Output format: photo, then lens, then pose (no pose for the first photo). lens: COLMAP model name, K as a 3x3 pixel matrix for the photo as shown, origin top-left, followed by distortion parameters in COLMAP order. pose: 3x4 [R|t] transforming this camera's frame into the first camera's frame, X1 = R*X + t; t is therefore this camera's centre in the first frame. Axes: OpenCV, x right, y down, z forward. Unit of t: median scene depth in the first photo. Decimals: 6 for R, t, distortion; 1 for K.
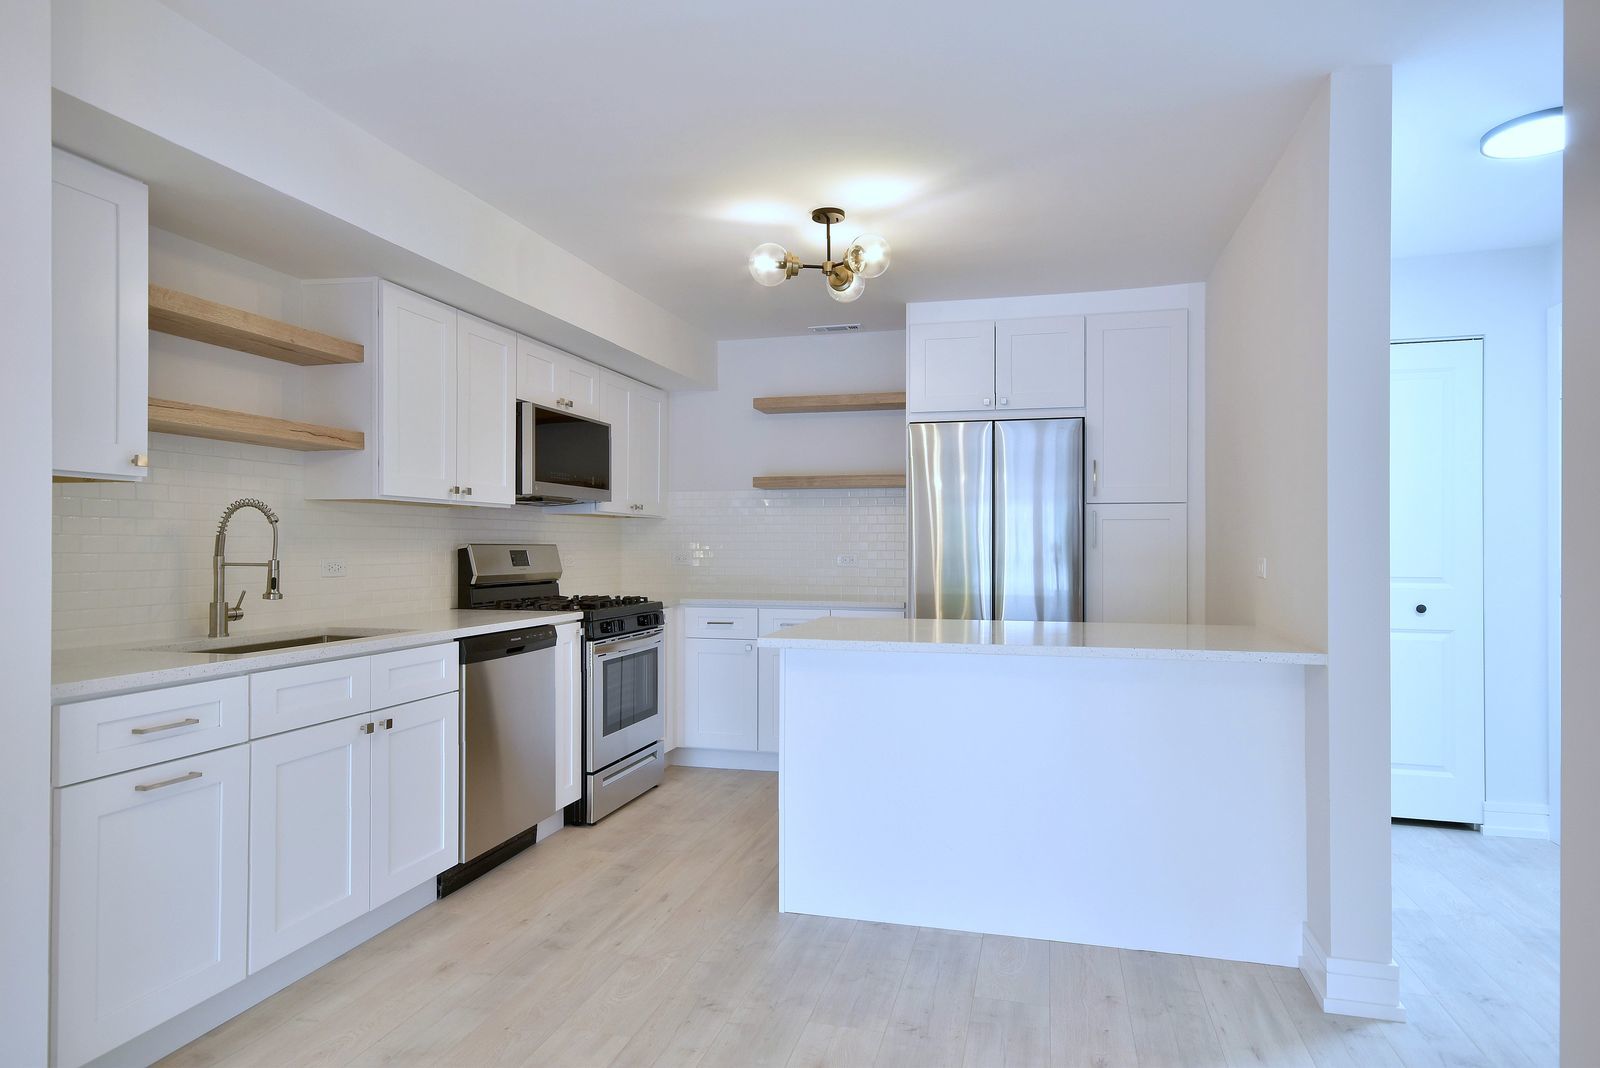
lens RADIAL K [[986.1, 0, 814.9], [0, 986.1, 543.8], [0, 0, 1]] dist [0.021037, 0.005709]
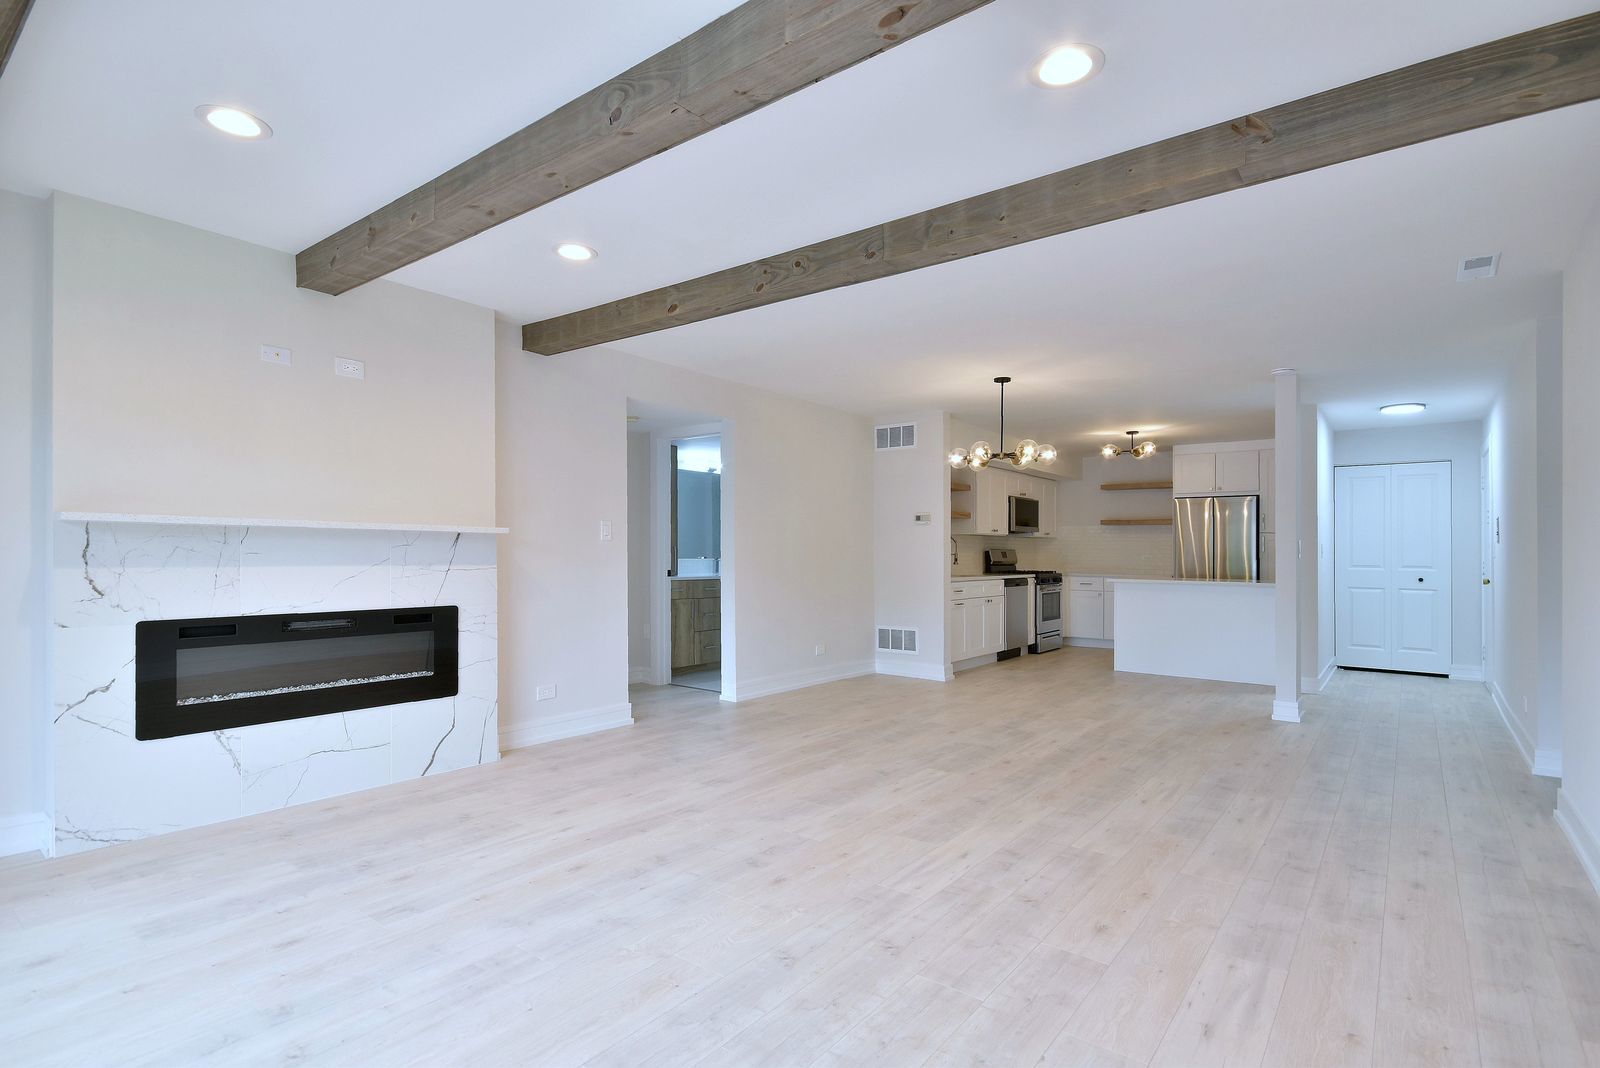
lens RADIAL K [[803.7, 0, 787.4], [0, 803.7, 535.7], [0, 0, 1]] dist [0.019097, -0.006970]
pose [[0.912498, -0.001457, -0.409078, 0.054068], [-0.006626, 0.999810, -0.018341, 0.008985], [0.409027, 0.019446, 0.912315, -1.452165]]
